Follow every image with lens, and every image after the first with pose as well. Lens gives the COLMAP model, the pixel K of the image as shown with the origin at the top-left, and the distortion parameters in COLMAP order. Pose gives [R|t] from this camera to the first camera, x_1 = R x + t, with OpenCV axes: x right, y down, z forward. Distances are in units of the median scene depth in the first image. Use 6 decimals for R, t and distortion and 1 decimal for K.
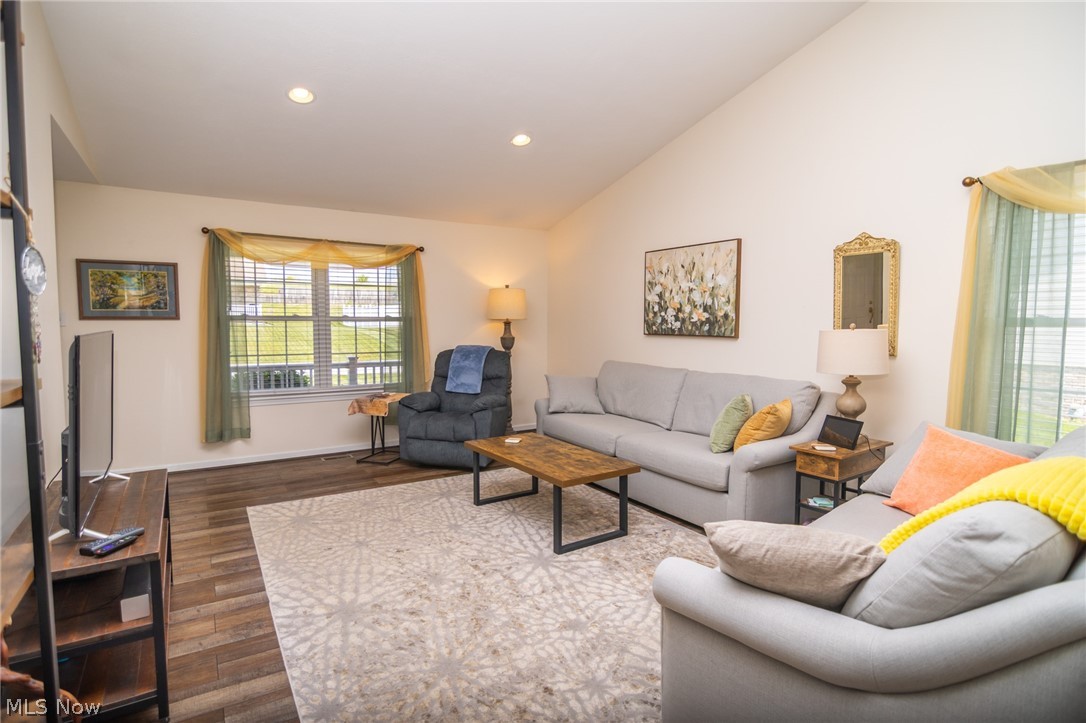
lens RADIAL K [[558.9, 0, 542.6], [0, 558.9, 352.8], [0, 0, 1]] dist [0.023266, -0.019426]
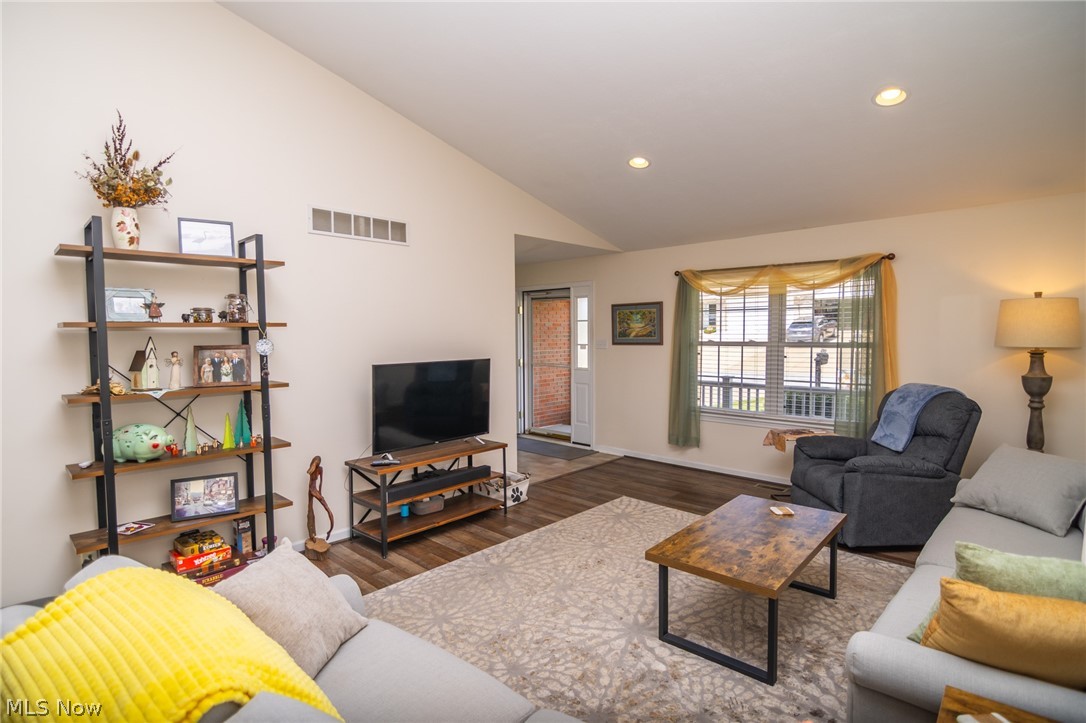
lens RADIAL K [[547.8, 0, 520.5], [0, 547.8, 365.0], [0, 0, 1]] dist [0.015345, -0.019747]
pose [[0.230388, 0.051997, -0.971709, 0.511100], [-0.047047, 0.997999, 0.042249, -0.051614], [0.971961, 0.035983, 0.232373, 0.395682]]
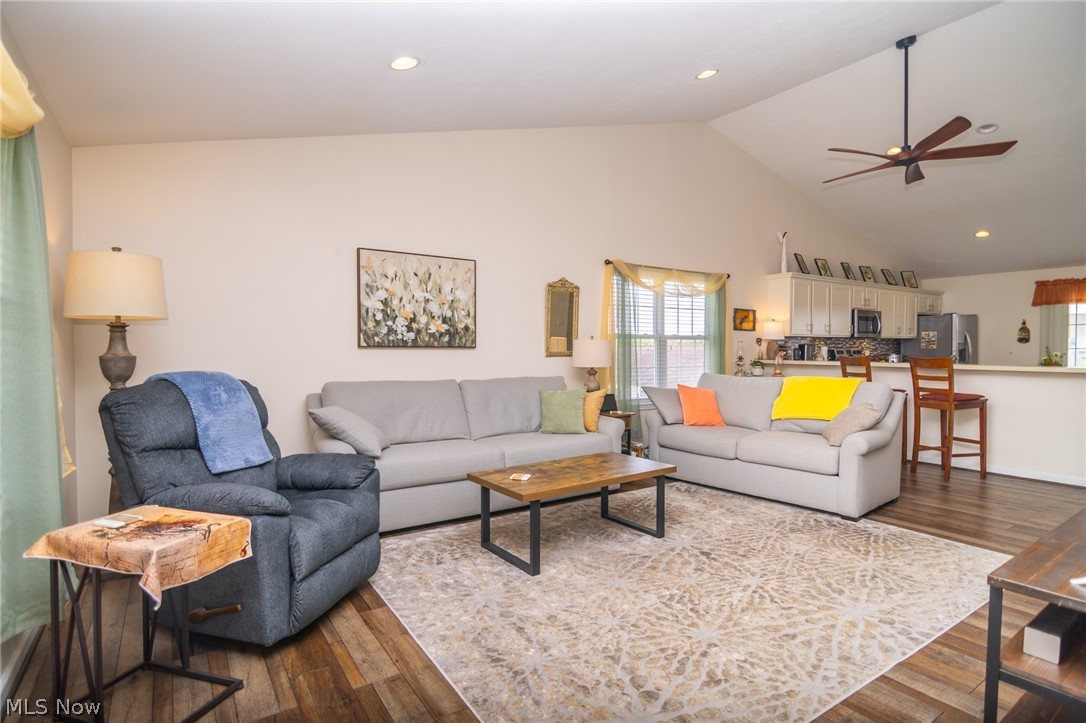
lens RADIAL K [[547.8, 0, 520.5], [0, 547.8, 365.0], [0, 0, 1]] dist [0.015345, -0.019747]
pose [[-0.008667, -0.030603, 0.999494, -0.697136], [0.054782, 0.998016, 0.031033, -0.020034], [-0.998461, 0.055023, -0.006973, 0.847069]]
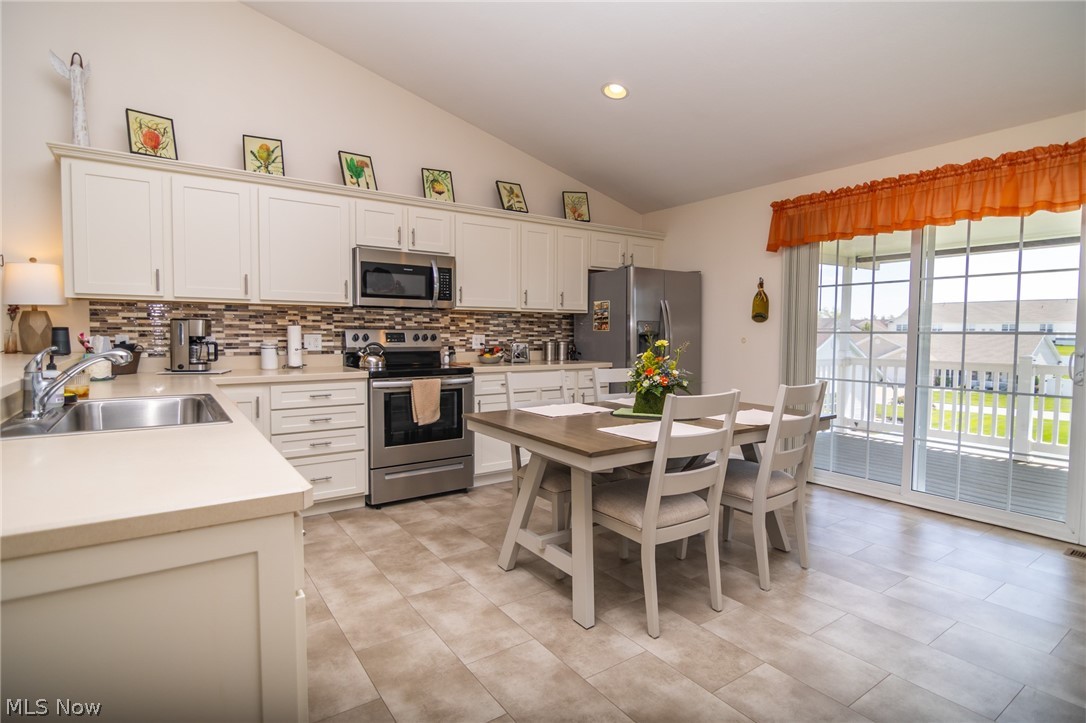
lens RADIAL K [[558.9, 0, 542.6], [0, 558.9, 352.8], [0, 0, 1]] dist [0.023266, -0.019426]
pose [[-0.043260, -0.038737, 0.998313, 0.108830], [0.048047, 0.998011, 0.040808, 0.048599], [-0.997908, 0.049731, -0.041313, -0.379607]]
